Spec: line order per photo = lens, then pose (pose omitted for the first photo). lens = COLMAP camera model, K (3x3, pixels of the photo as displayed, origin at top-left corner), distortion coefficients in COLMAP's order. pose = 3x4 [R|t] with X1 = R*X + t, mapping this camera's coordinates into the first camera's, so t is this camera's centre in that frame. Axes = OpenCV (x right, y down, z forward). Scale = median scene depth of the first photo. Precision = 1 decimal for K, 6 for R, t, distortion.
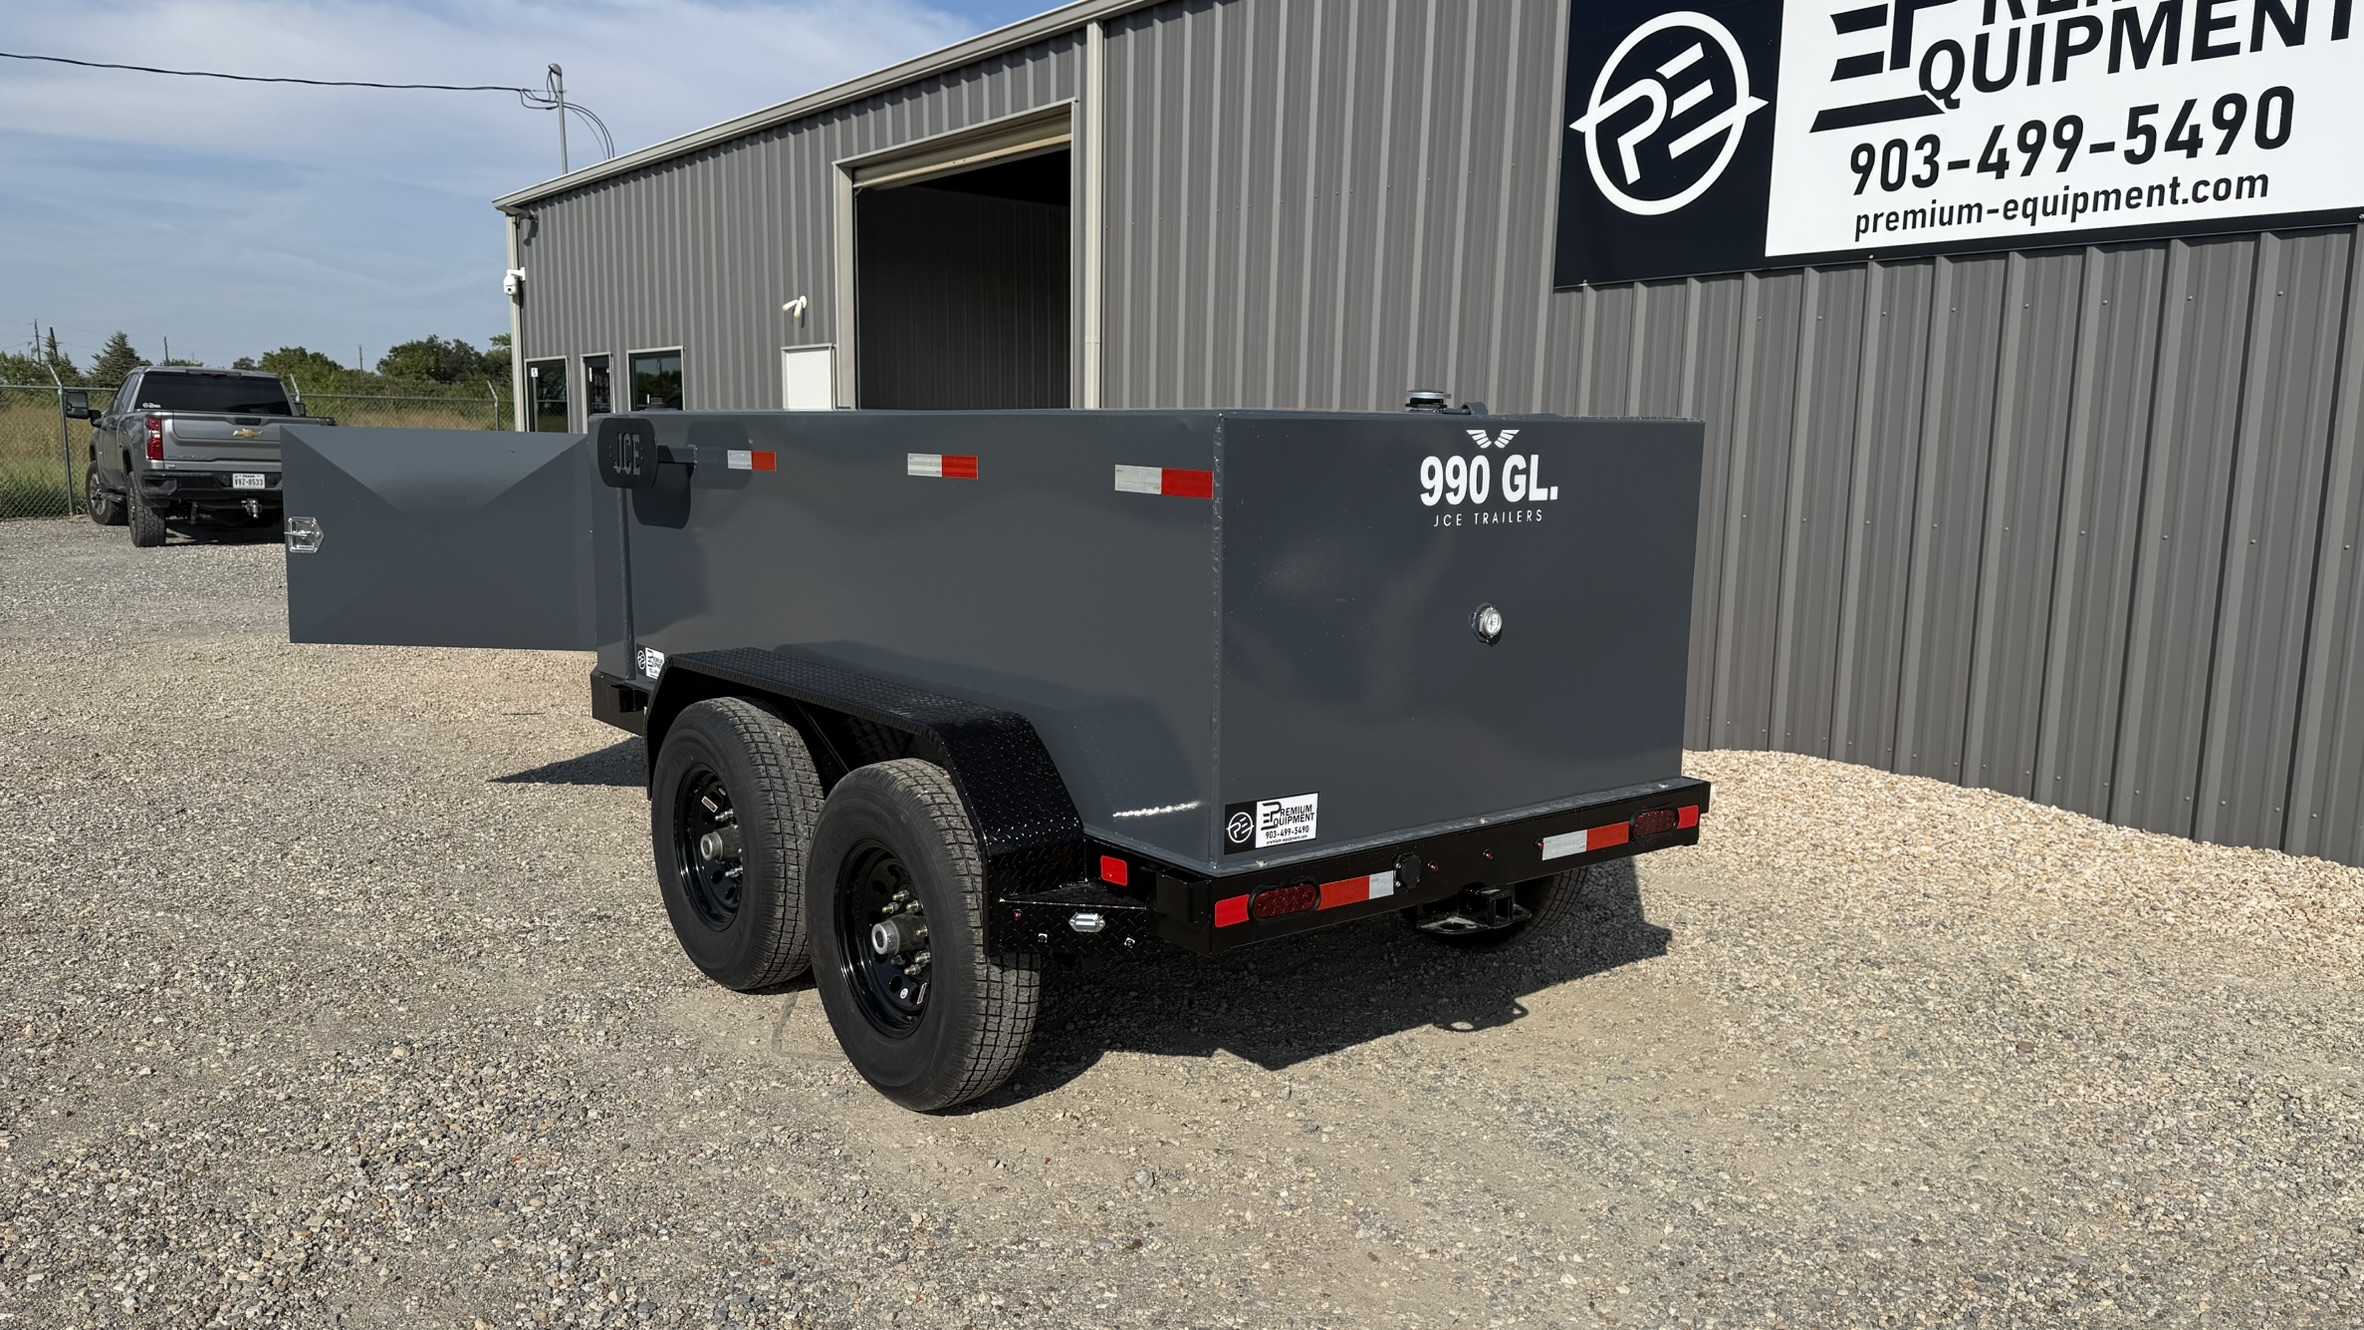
lens RADIAL K [[1669.2, 0, 1182.0], [0, 1669.2, 665.0], [0, 0, 1]] dist [0.038327, 0.002864]
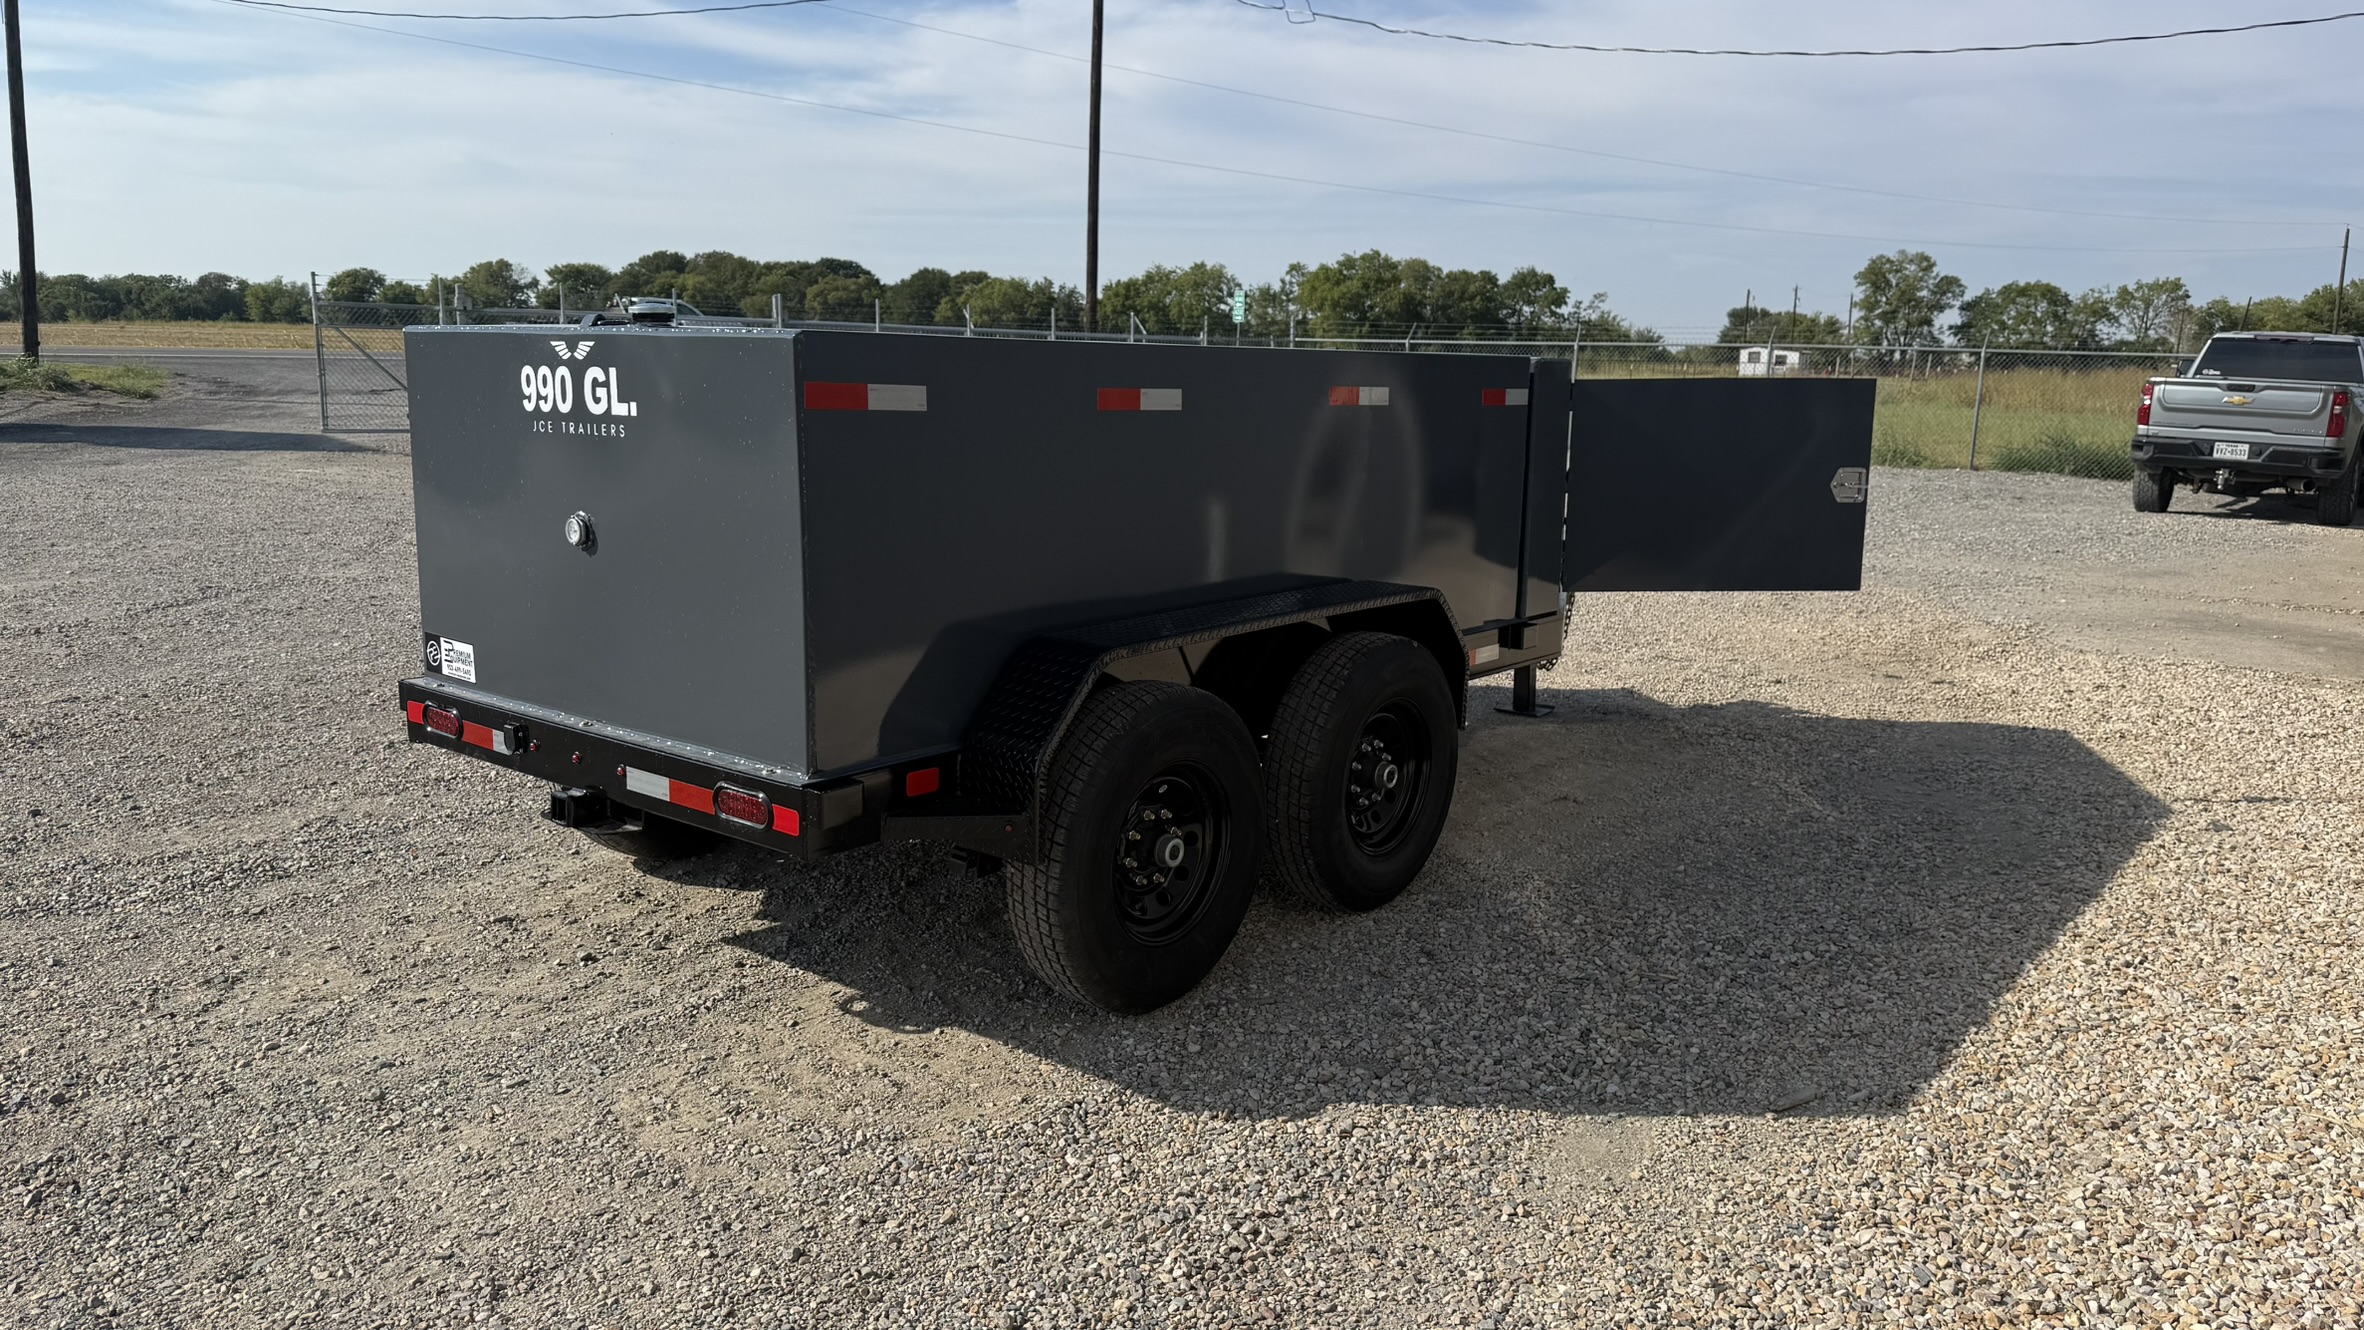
lens RADIAL K [[1669.2, 0, 1182.0], [0, 1669.2, 665.0], [0, 0, 1]] dist [0.038327, 0.002864]
pose [[0.237353, 0.166855, -0.956987, 1.272407], [-0.155058, 0.979015, 0.132238, -0.138731], [0.958969, 0.117001, 0.258244, 1.101342]]
